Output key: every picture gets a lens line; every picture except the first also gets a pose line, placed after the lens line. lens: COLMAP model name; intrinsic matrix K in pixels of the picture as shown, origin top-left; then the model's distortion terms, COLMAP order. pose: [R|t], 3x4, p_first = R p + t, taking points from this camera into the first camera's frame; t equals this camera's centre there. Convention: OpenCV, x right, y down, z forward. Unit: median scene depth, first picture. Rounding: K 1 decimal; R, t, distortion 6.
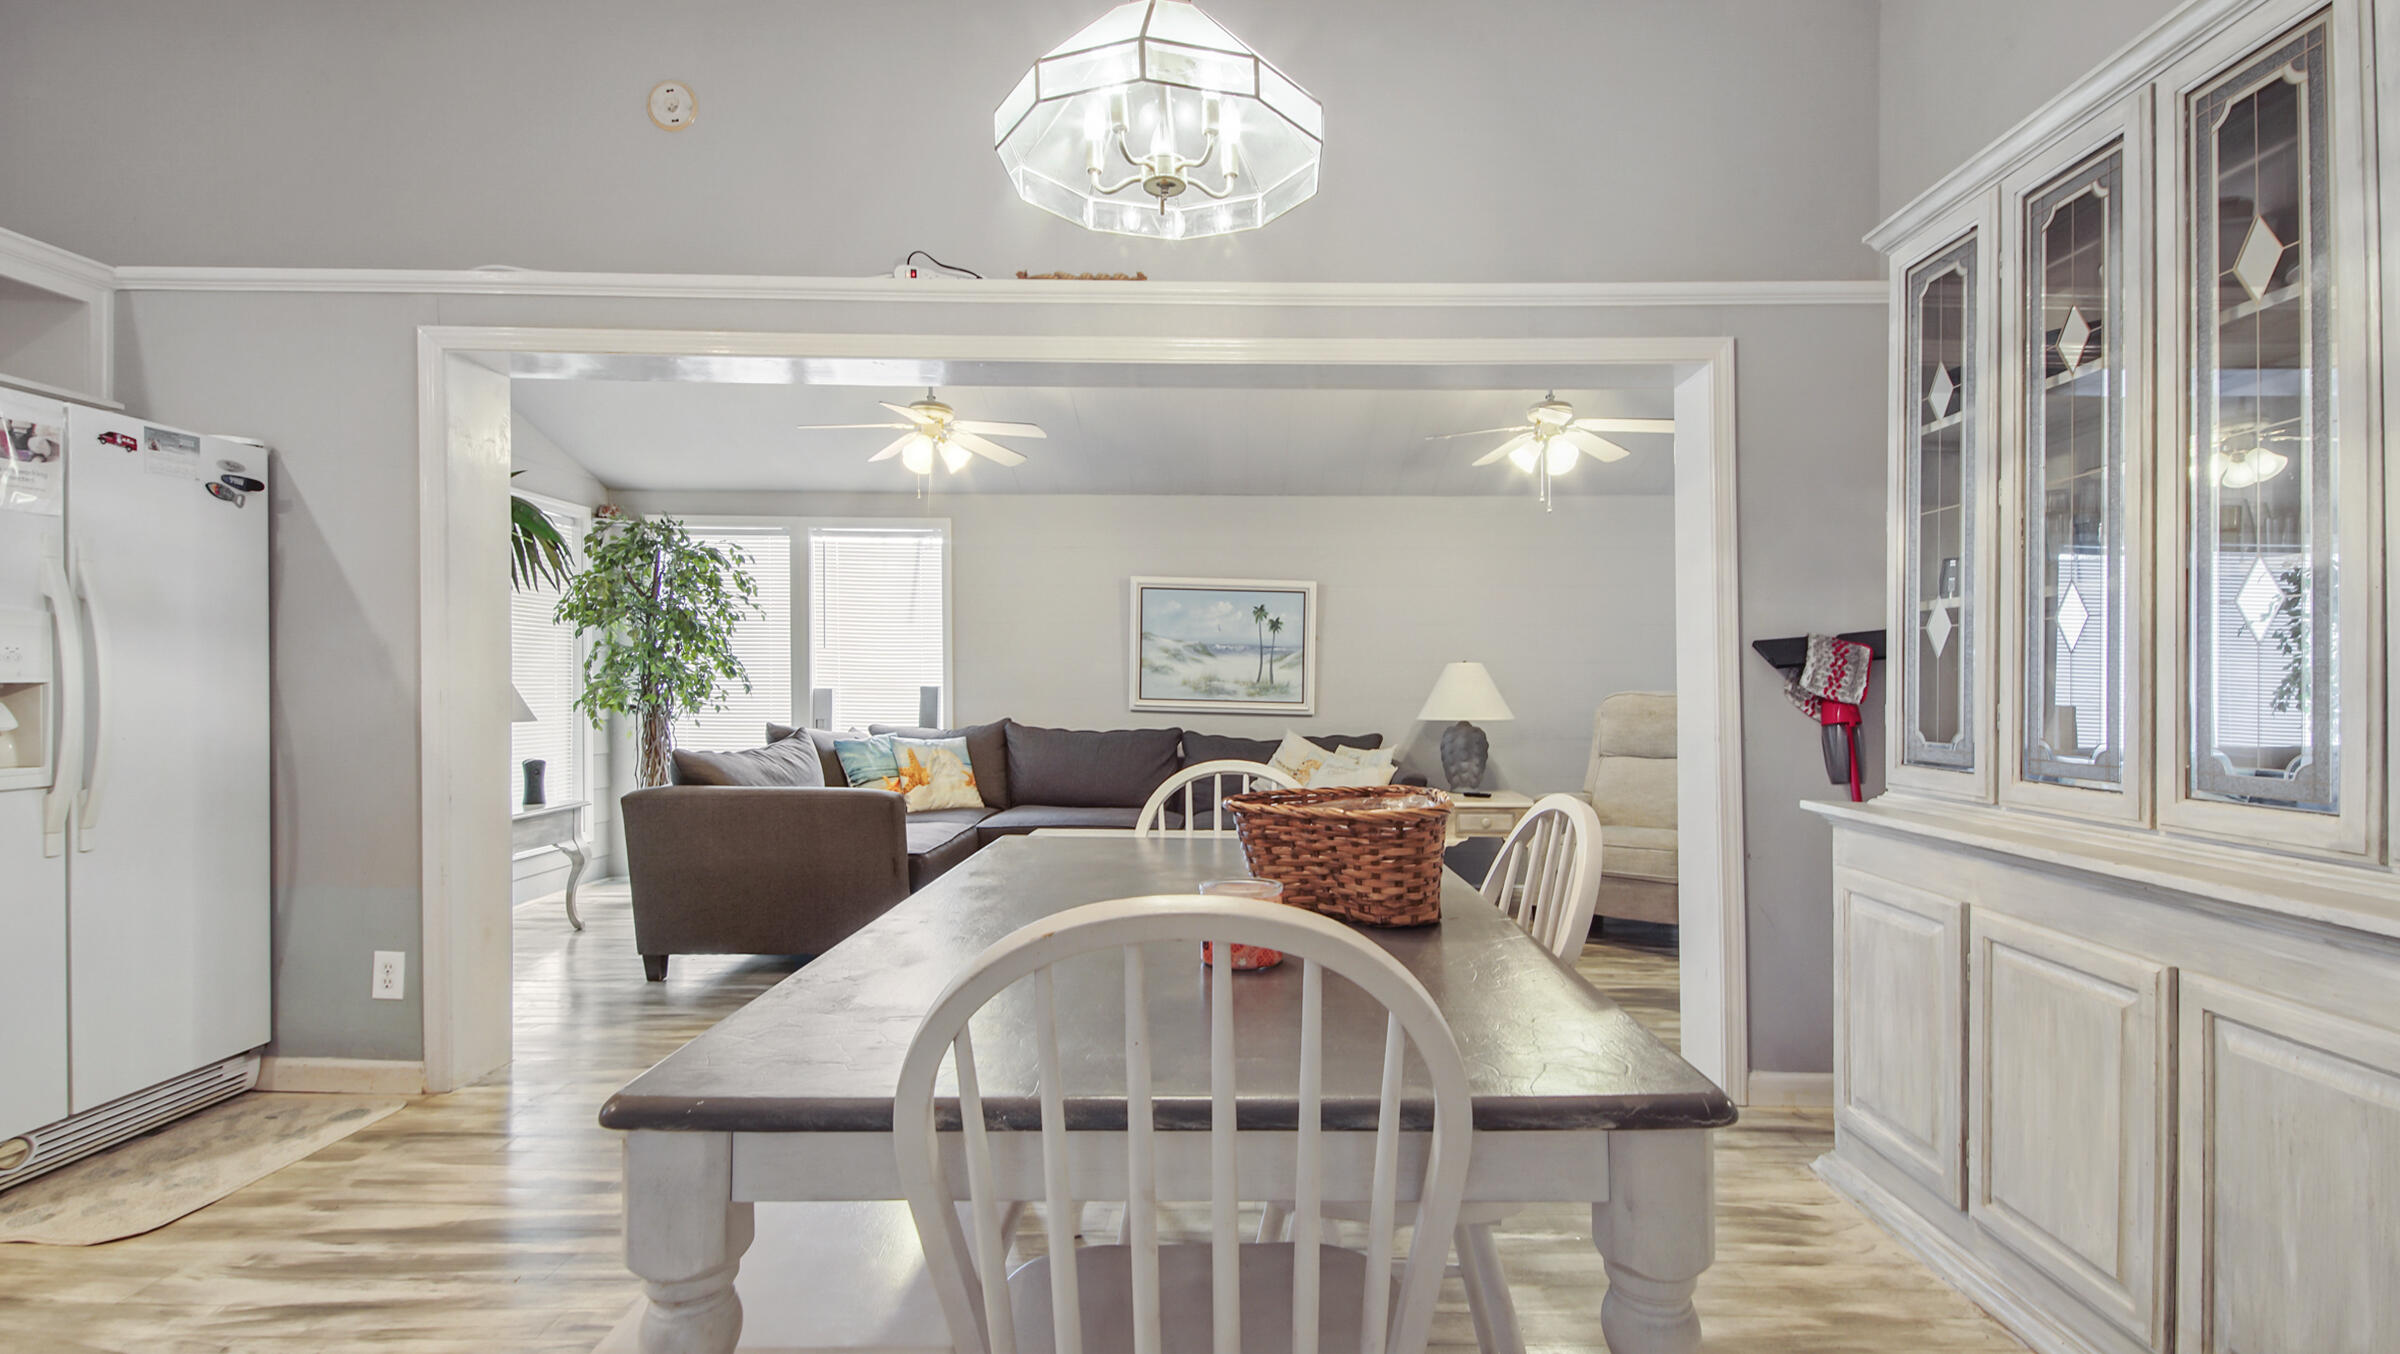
lens RADIAL K [[1091.2, 0, 1208.9], [0, 1091.2, 692.7], [0, 0, 1]] dist [0.039906, -0.023364]
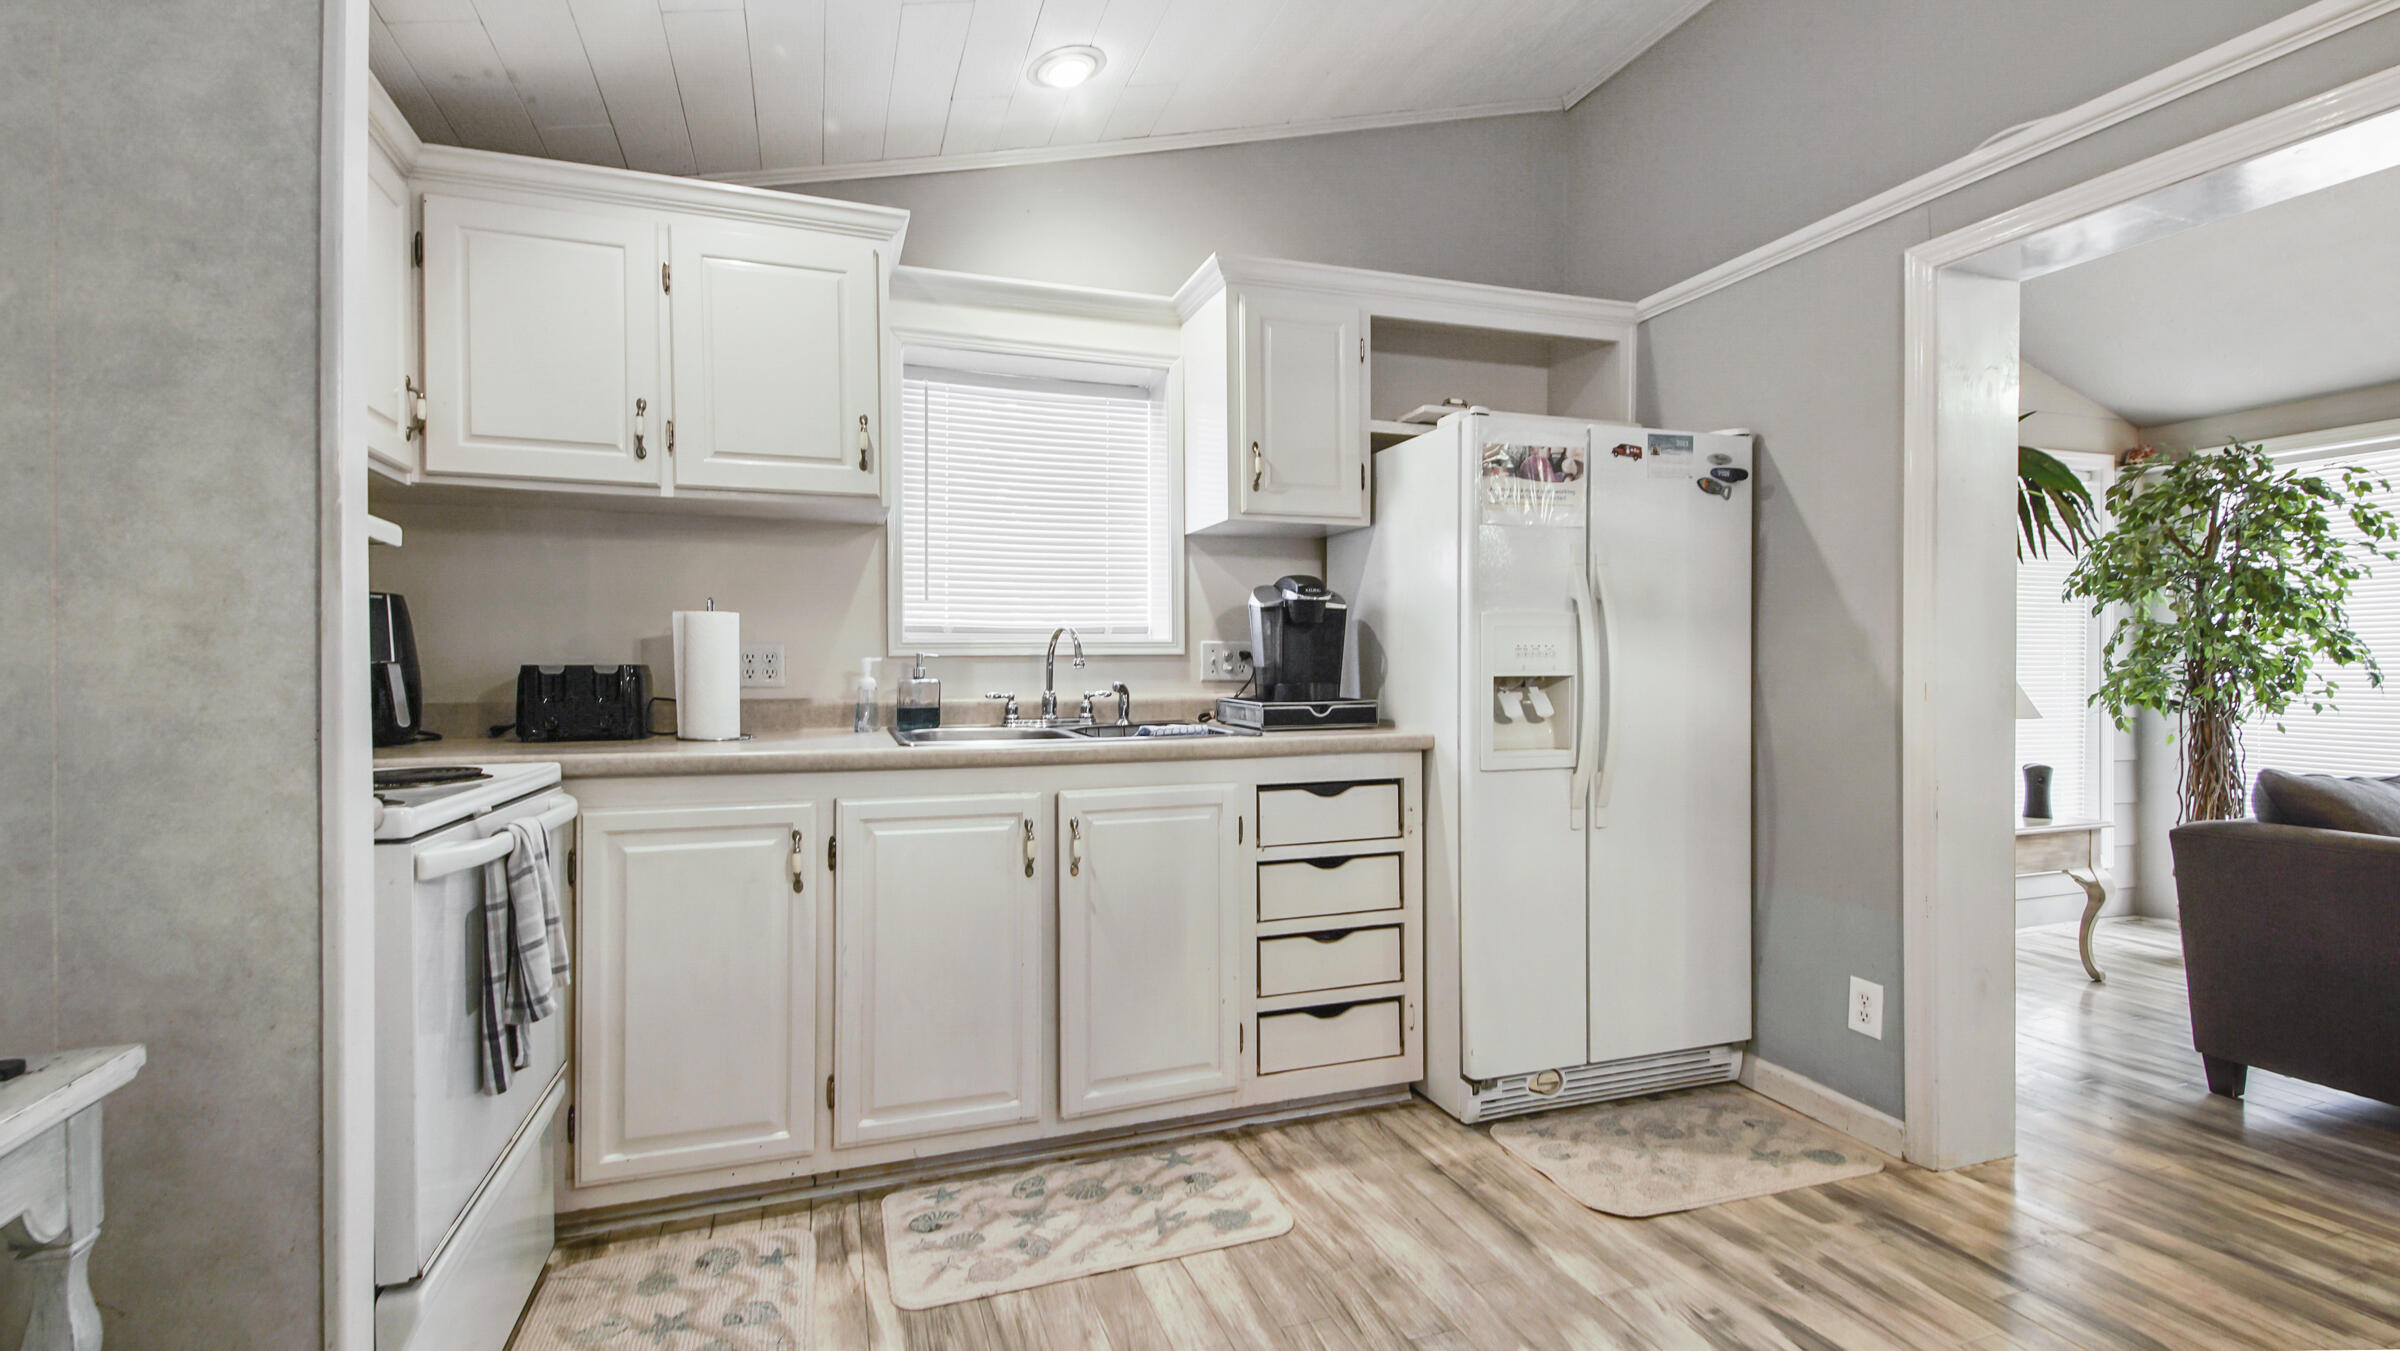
lens RADIAL K [[1043.3, 0, 1199.7], [0, 1043.3, 686.2], [0, 0, 1]] dist [0.038208, -0.024424]
pose [[0.351507, 0.007957, -0.936152, -0.076370], [-0.003346, 0.999968, 0.007244, -0.001965], [0.936179, 0.000586, 0.351522, 0.112484]]
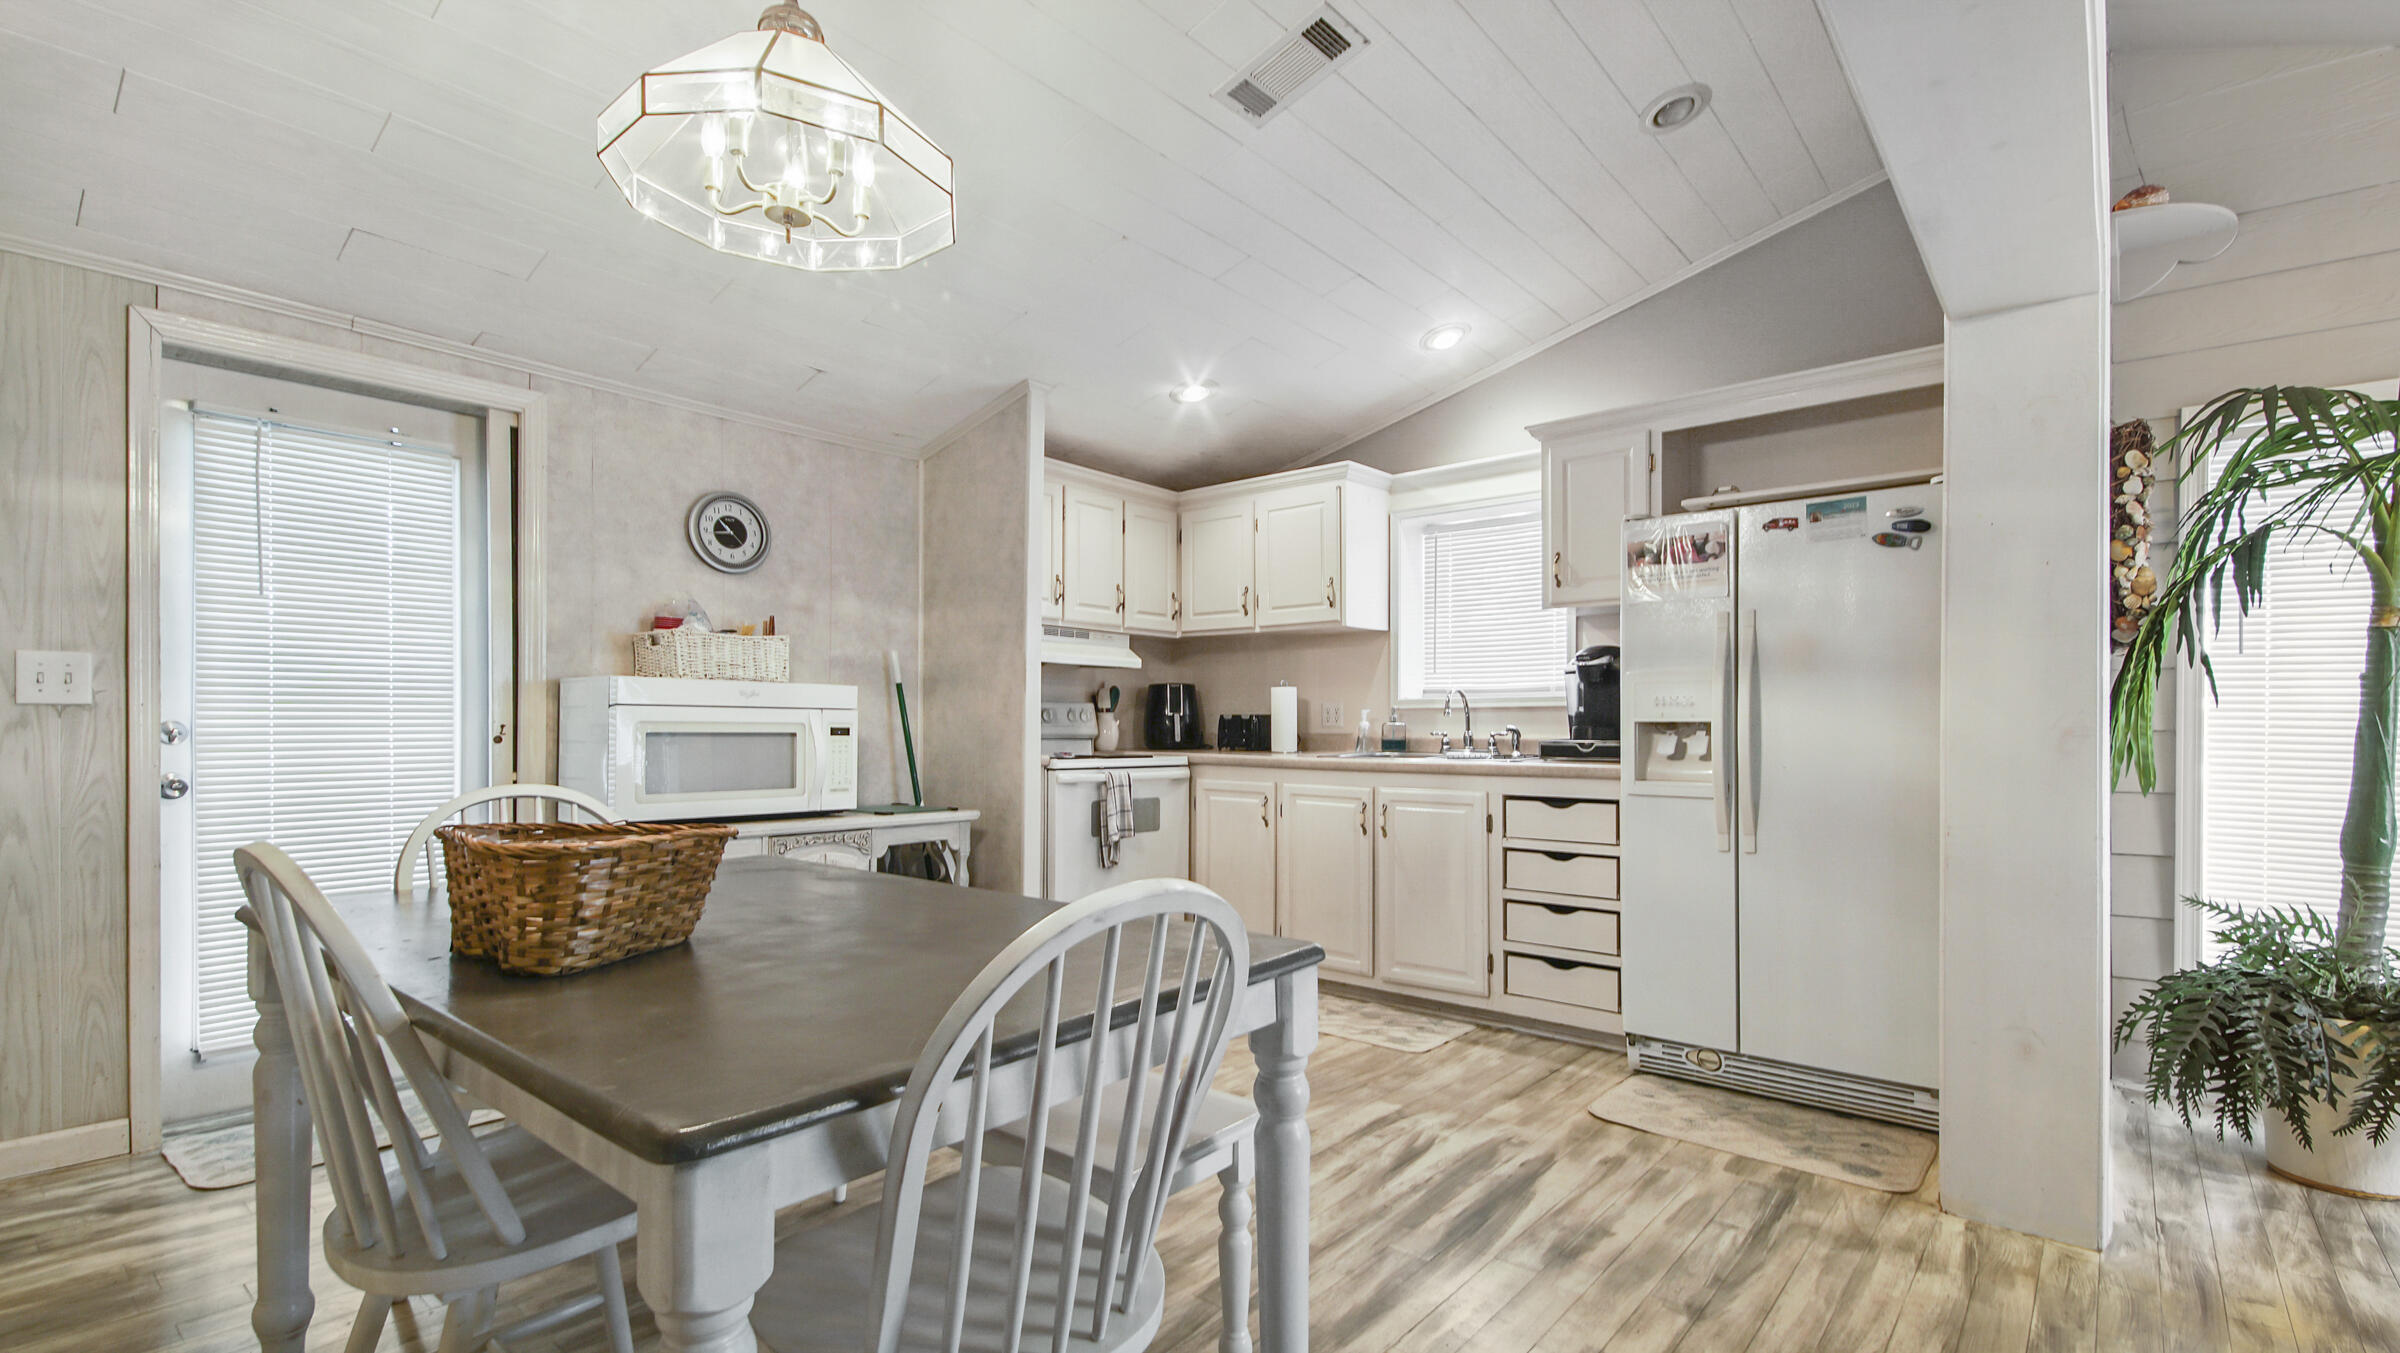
lens RADIAL K [[1049.8, 0, 1218.2], [0, 1049.8, 721.6], [0, 0, 1]] dist [0.036316, -0.024379]
pose [[-0.615962, -0.005869, -0.787754, 0.146364], [-0.010252, 0.999947, 0.000566, -0.001347], [0.787709, 0.008425, -0.615989, 0.556052]]
